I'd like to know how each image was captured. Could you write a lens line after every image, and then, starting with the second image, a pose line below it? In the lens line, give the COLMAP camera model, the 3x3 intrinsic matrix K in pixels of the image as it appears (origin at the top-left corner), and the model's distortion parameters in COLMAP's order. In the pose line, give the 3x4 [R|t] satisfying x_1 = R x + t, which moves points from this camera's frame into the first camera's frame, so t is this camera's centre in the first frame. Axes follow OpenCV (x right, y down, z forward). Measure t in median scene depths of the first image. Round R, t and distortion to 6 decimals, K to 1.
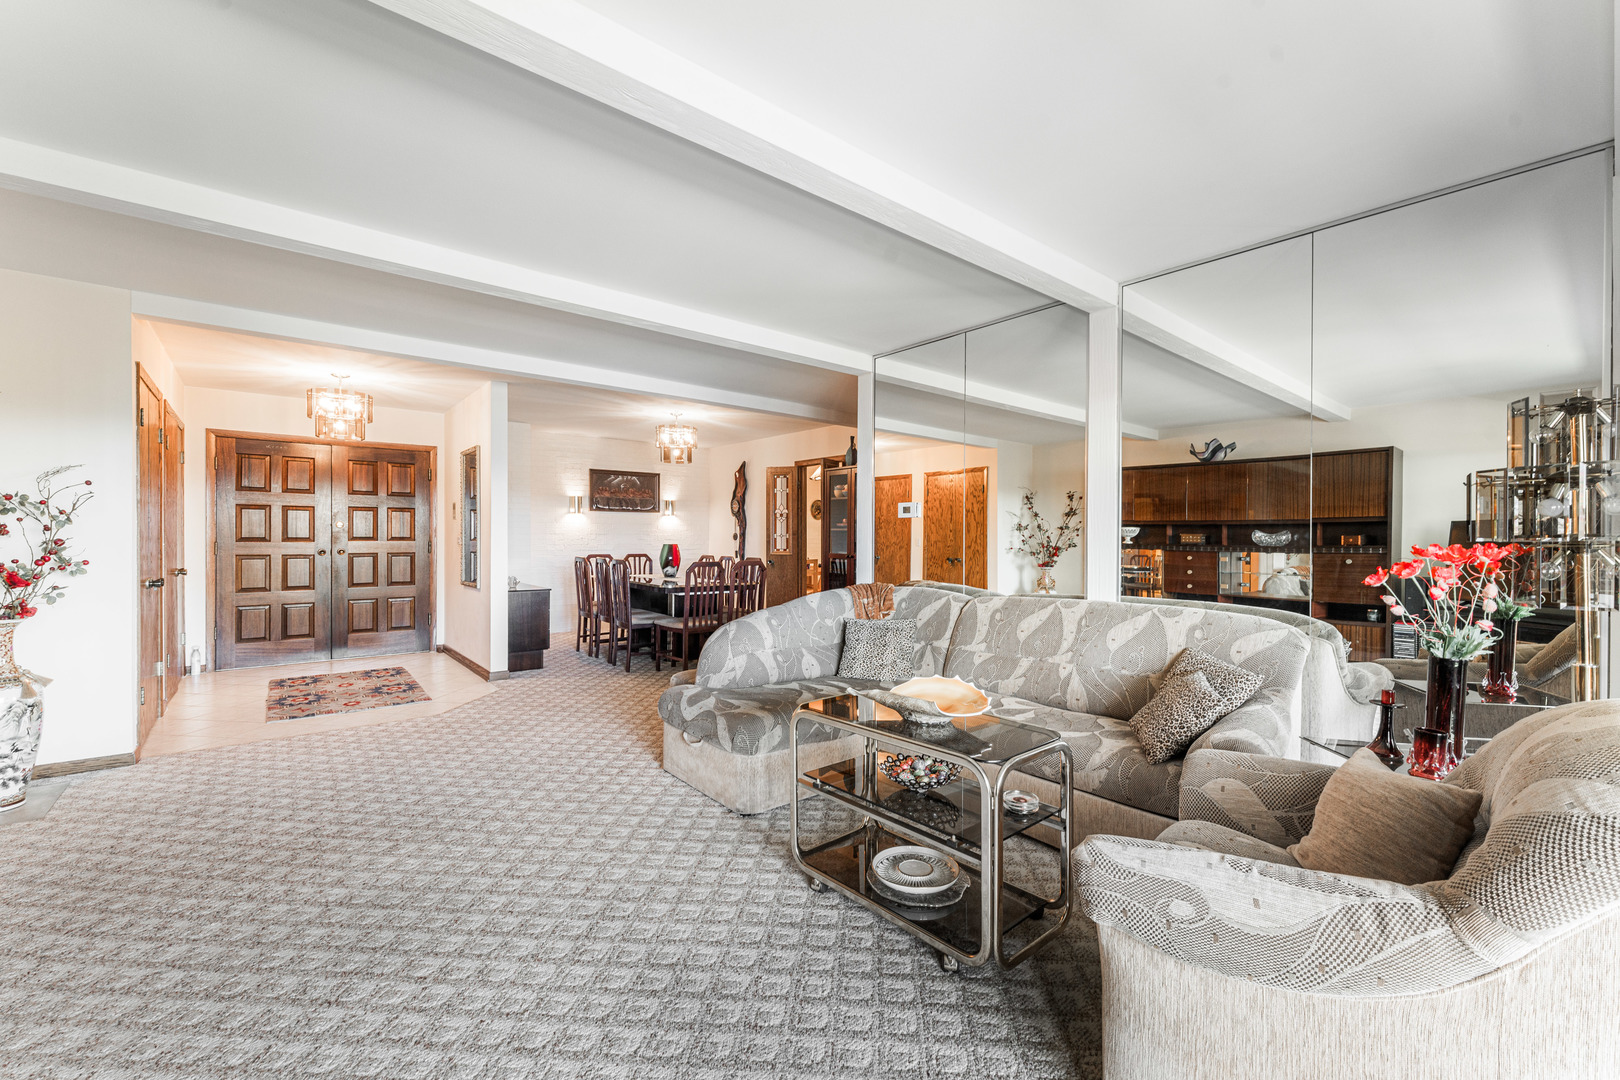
lens RADIAL K [[656.8, 0, 810.0], [0, 656.8, 540.0], [0, 0, 1]] dist [-0.001227, -0.000168]
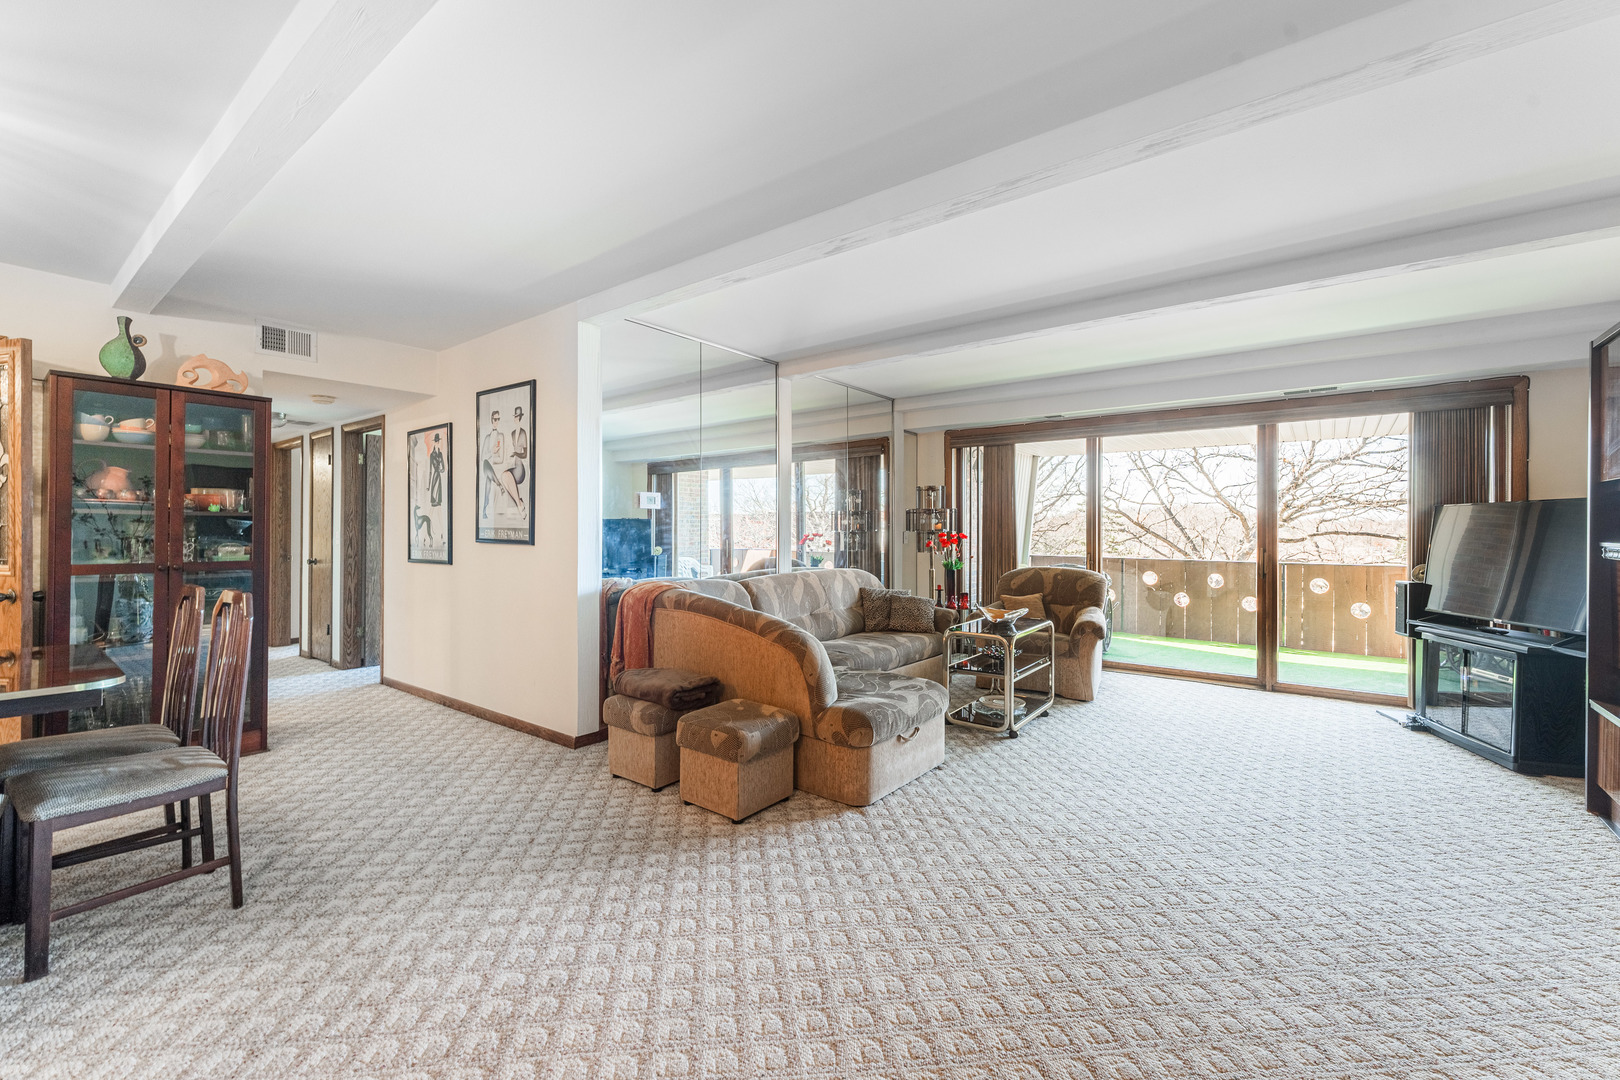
lens RADIAL K [[671.3, 0, 803.5], [0, 671.3, 532.7], [0, 0, 1]] dist [0.001159, 0.000085]
pose [[-0.207930, -0.006560, 0.978122, -0.562272], [0.000997, 0.999976, 0.006918, -0.004088], [-0.978143, 0.002414, -0.207919, 0.675688]]
